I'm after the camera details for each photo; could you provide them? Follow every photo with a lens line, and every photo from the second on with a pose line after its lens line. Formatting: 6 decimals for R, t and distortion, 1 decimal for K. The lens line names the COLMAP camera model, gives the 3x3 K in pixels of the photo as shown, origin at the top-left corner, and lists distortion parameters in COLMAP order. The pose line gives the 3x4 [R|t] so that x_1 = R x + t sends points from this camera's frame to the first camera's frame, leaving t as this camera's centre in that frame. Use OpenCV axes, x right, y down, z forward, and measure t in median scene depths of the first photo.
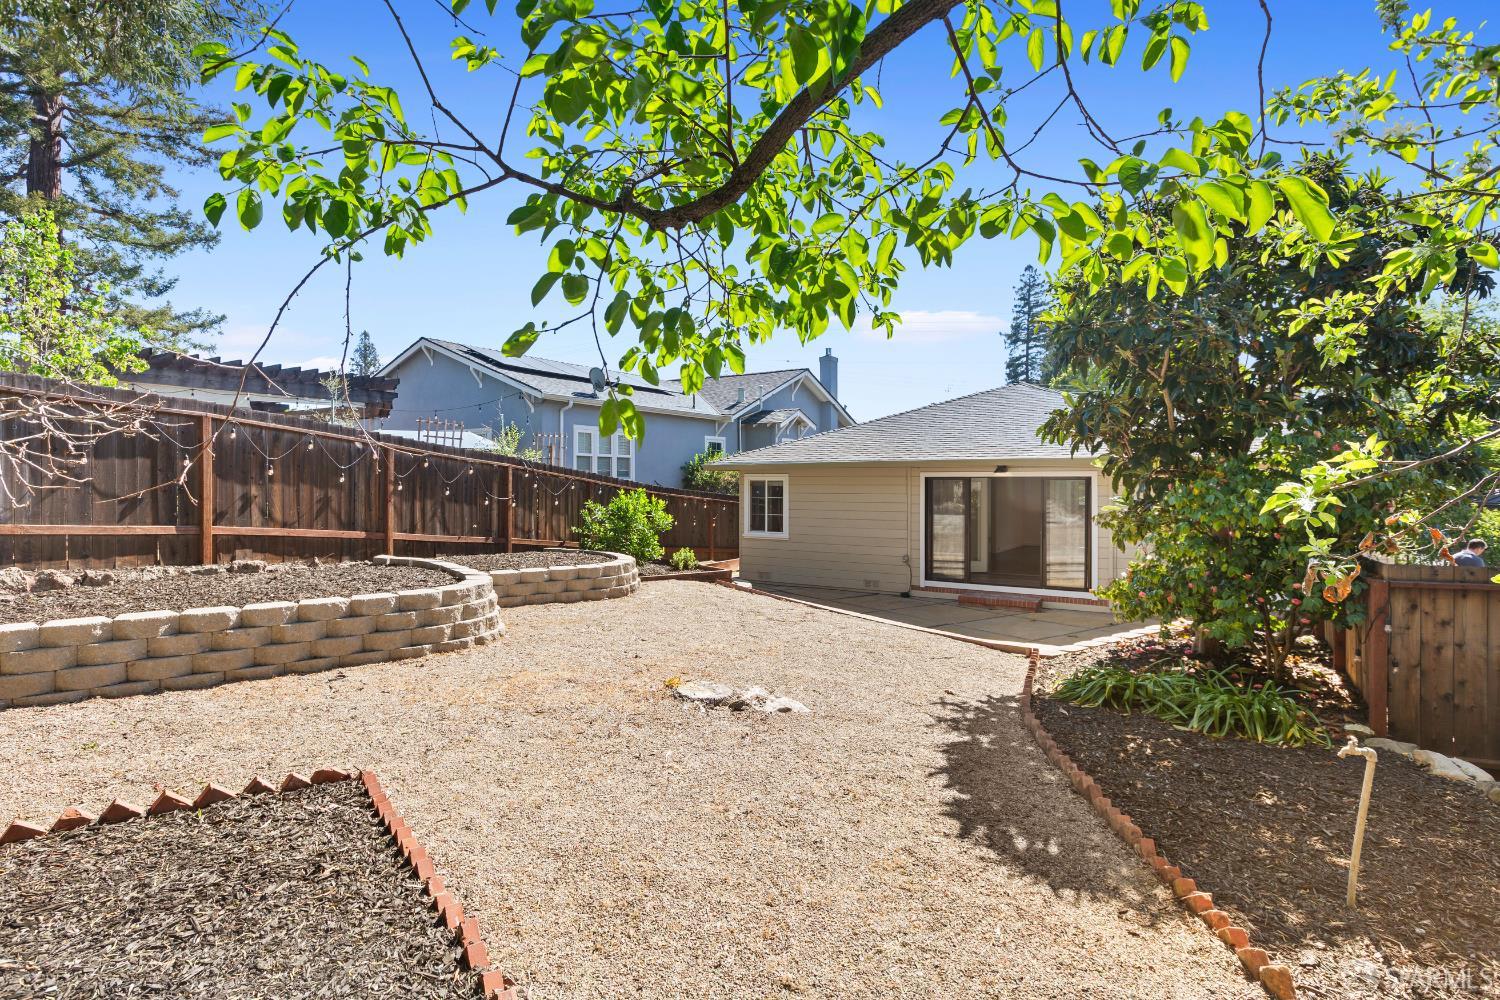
lens RADIAL K [[761.8, 0, 748.7], [0, 761.8, 485.6], [0, 0, 1]] dist [-0.002939, -0.000383]
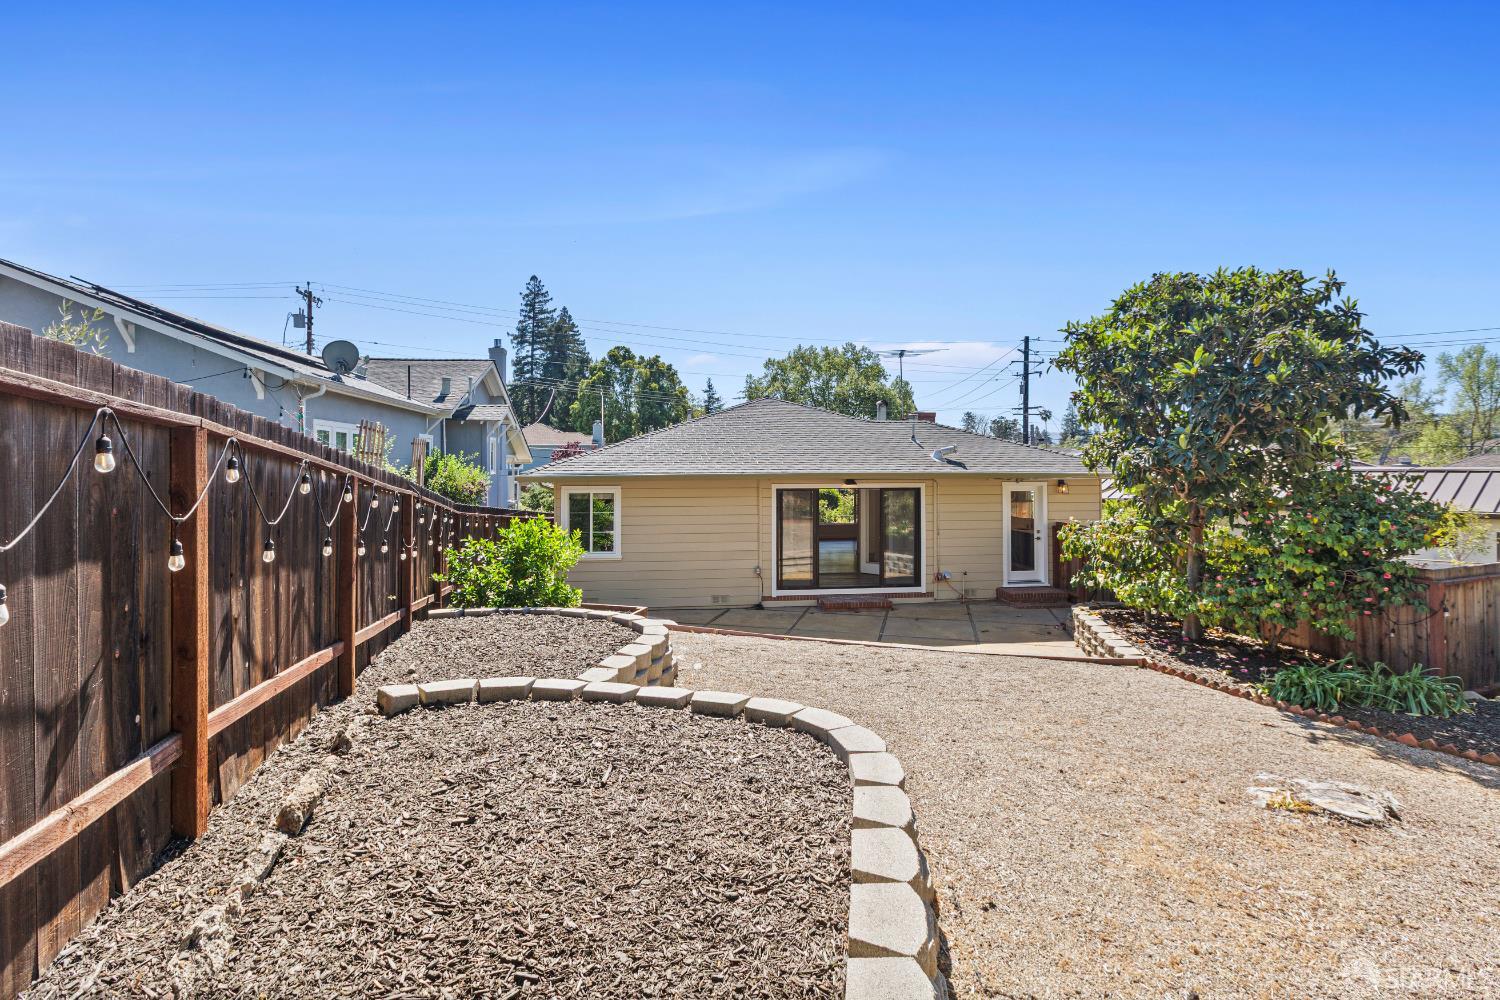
lens RADIAL K [[689.8, 0, 743.5], [0, 689.8, 465.5], [0, 0, 1]] dist [-0.011185, 0.000266]
pose [[0.773615, -0.001196, 0.633654, -0.419504], [0.006290, 0.999963, -0.005792, -0.040297], [-0.633624, 0.008467, 0.773595, 0.338777]]
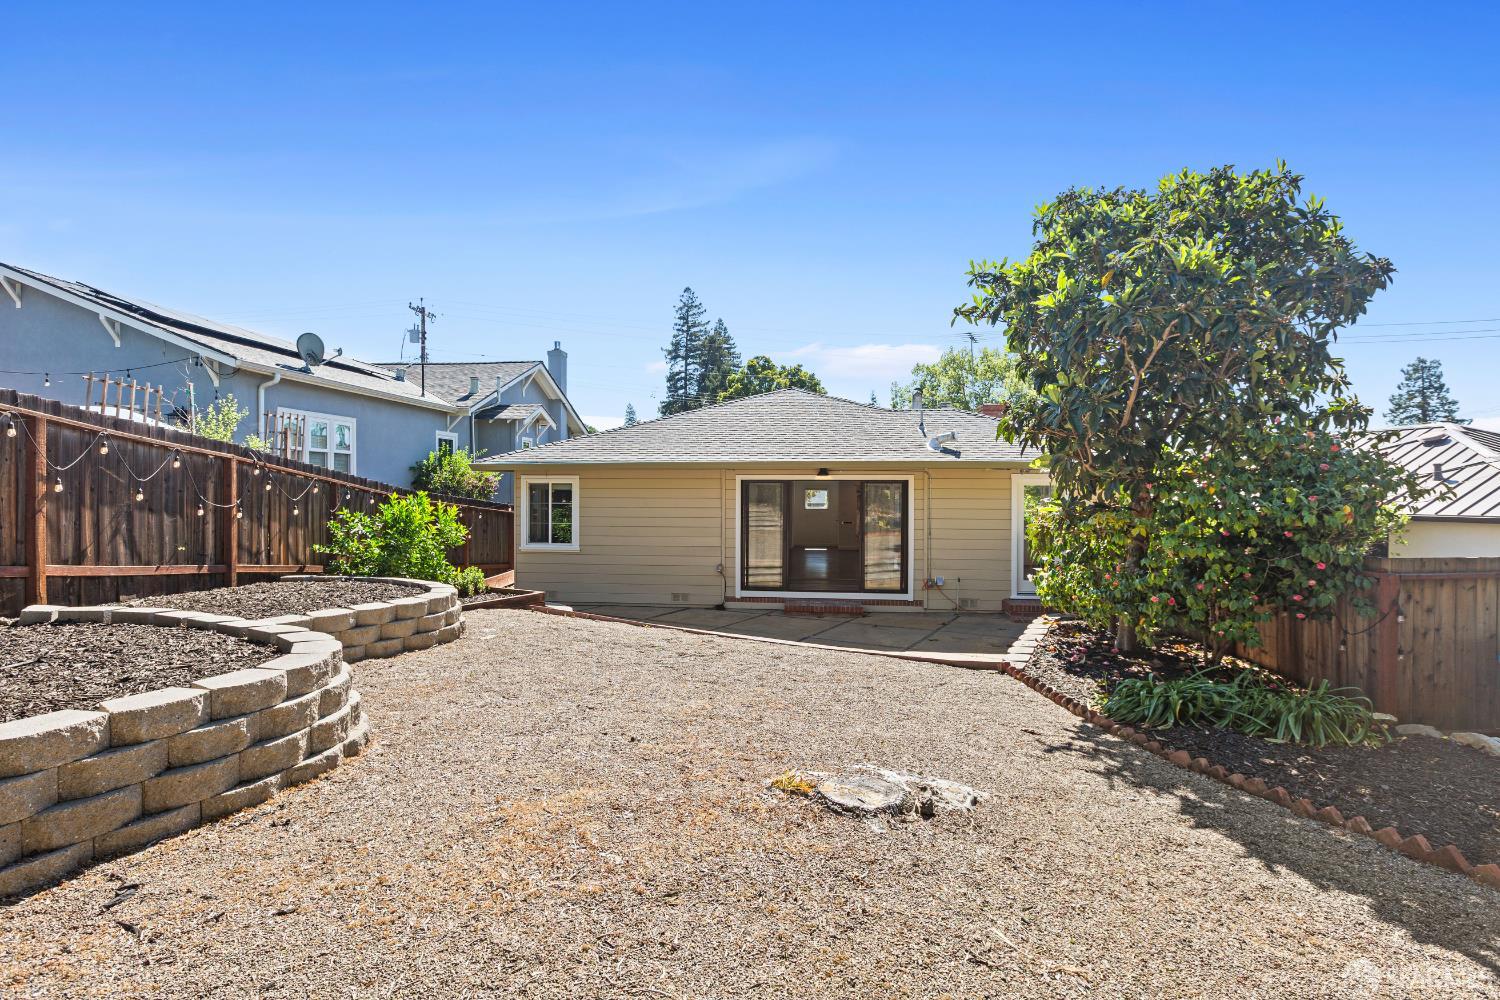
lens RADIAL K [[743.9, 0, 750.0], [0, 743.9, 500.0], [0, 0, 1]] dist [-0.004545, -0.000765]
pose [[0.898777, -0.004419, 0.438384, -0.171424], [0.000124, 0.999952, 0.009825, 0.004863], [-0.438406, -0.008776, 0.898734, 0.189916]]
